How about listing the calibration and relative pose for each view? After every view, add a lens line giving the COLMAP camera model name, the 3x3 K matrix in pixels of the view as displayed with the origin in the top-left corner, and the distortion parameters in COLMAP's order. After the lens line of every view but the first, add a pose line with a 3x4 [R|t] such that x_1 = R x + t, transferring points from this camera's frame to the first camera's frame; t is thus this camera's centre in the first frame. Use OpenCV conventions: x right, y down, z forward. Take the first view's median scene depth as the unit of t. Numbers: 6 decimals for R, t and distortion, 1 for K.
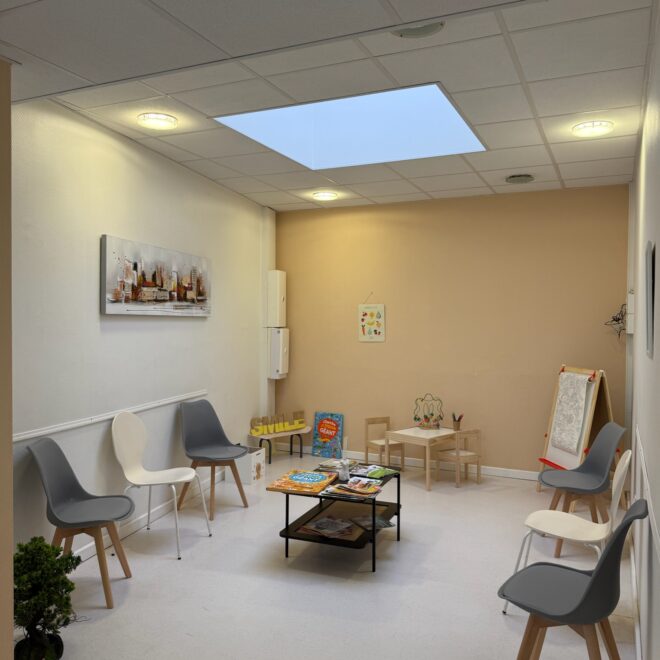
lens RADIAL K [[623.3, 0, 325.0], [0, 623.3, 325.9], [0, 0, 1]] dist [0.026701, 0.000000]
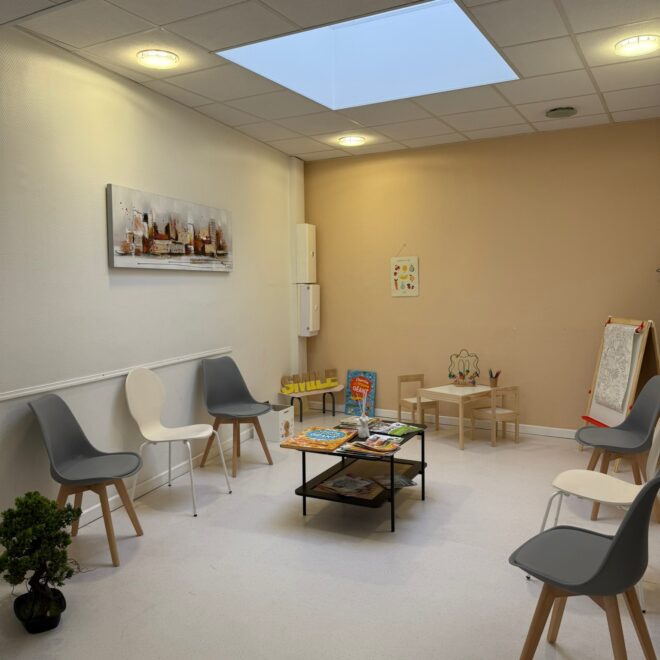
lens RADIAL K [[623.3, 0, 328.8], [0, 623.3, 324.8], [0, 0, 1]] dist [0.026701, 0.000000]
pose [[0.996595, -0.012524, -0.081502, 0.047429], [0.017167, 0.998254, 0.056519, 0.017256], [0.080652, -0.057726, 0.995069, 0.048755]]
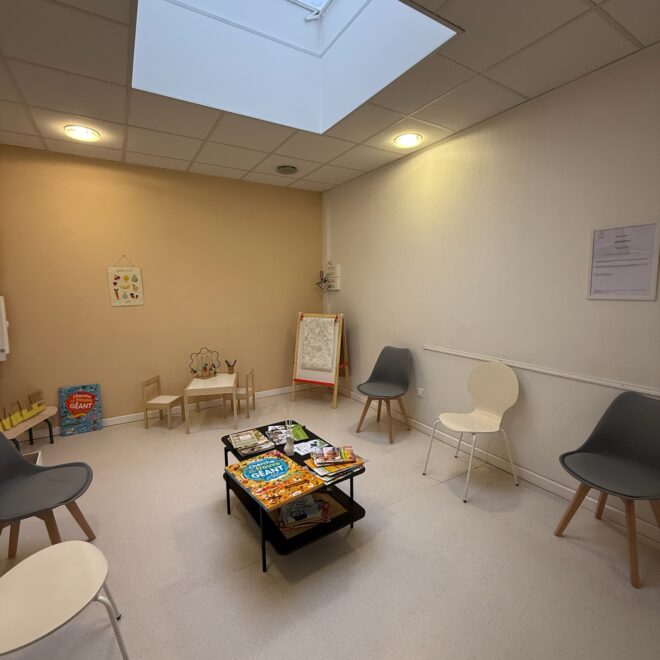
lens RADIAL K [[351.1, 0, 332.3], [0, 351.1, 326.3], [0, 0, 1]] dist [-0.007338, 0.003206]
pose [[0.543489, -0.113535, 0.831703, -0.286412], [0.022352, 0.992417, 0.120868, -0.002868], [-0.839119, -0.047100, 0.541905, 0.555214]]
